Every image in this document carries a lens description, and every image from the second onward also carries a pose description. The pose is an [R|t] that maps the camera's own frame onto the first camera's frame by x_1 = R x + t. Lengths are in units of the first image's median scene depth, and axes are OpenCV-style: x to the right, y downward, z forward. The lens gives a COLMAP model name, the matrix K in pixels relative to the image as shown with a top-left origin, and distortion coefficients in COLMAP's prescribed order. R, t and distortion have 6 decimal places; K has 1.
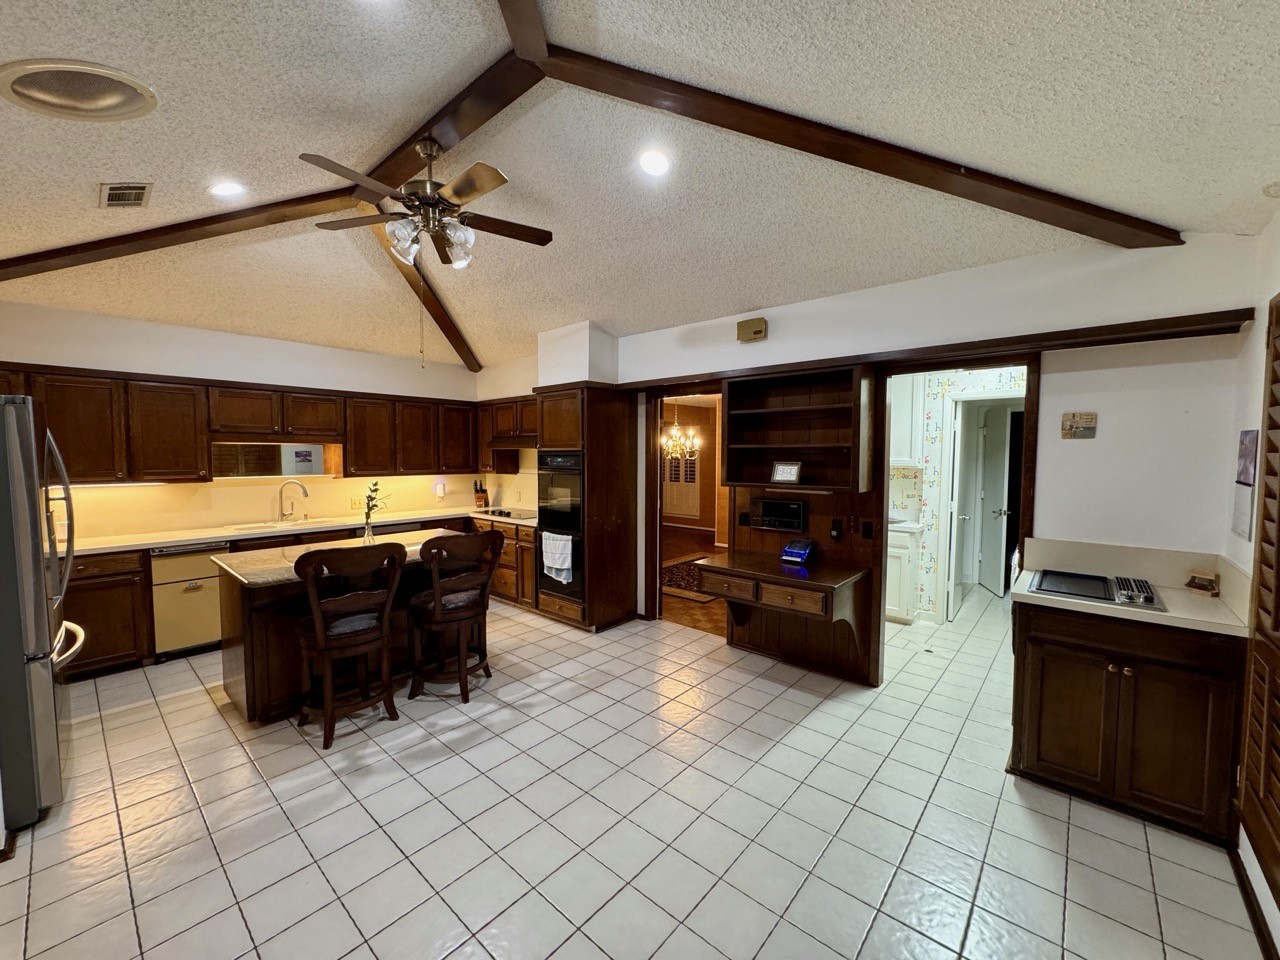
lens RADIAL K [[512.0, 0, 640.0], [0, 512.0, 480.0], [0, 0, 1]] dist [0.000427, -0.000078]
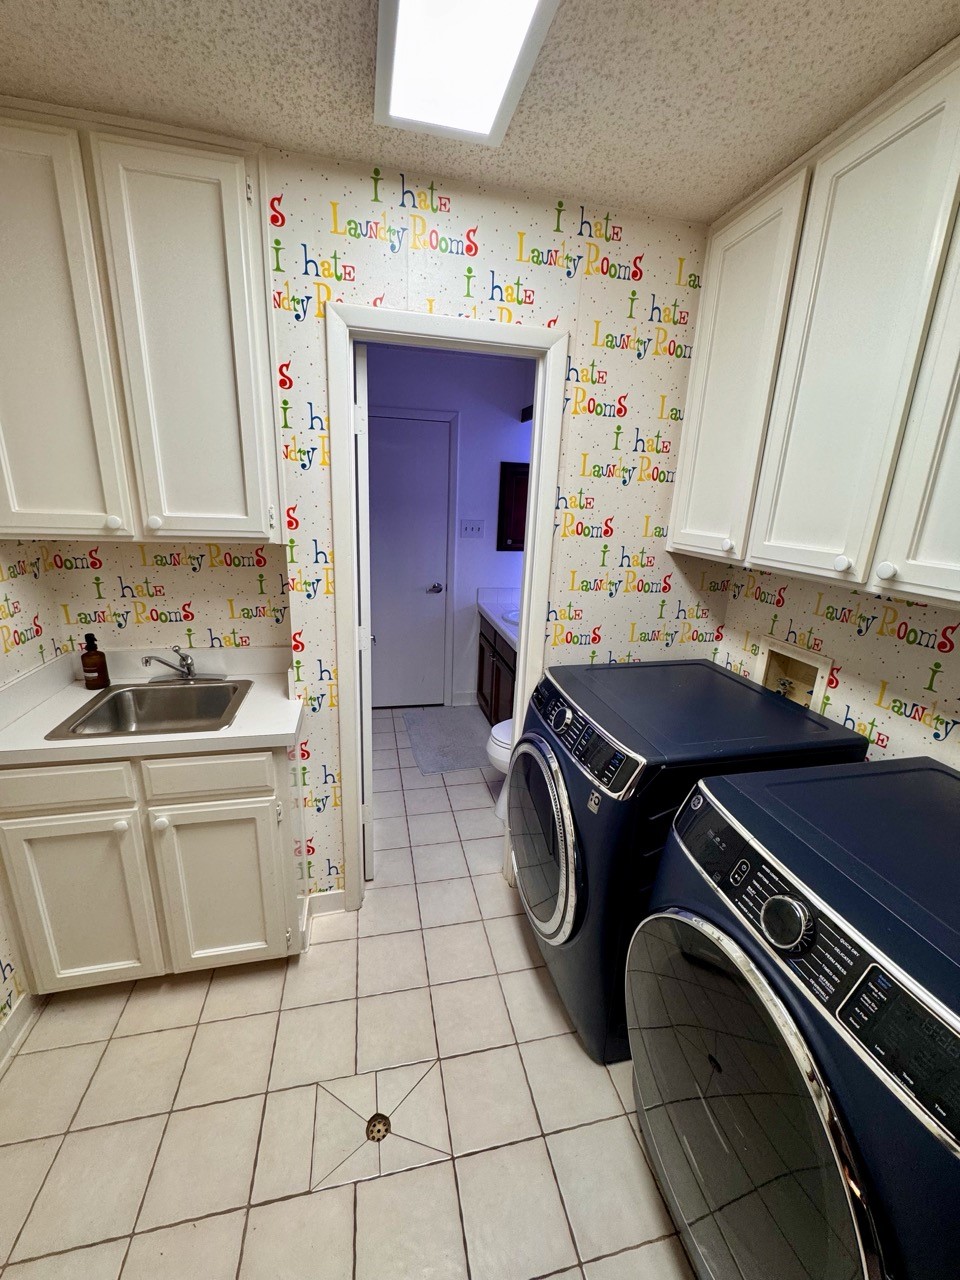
lens RADIAL K [[512.0, 0, 480.0], [0, 512.0, 640.0], [0, 0, 1]] dist [0.000427, -0.000078]
pose [[0.590375, -0.198550, 0.782327, 0.354203], [0.007002, 0.970494, 0.241022, -0.042340], [-0.807099, -0.136815, 0.574346, 0.697687]]
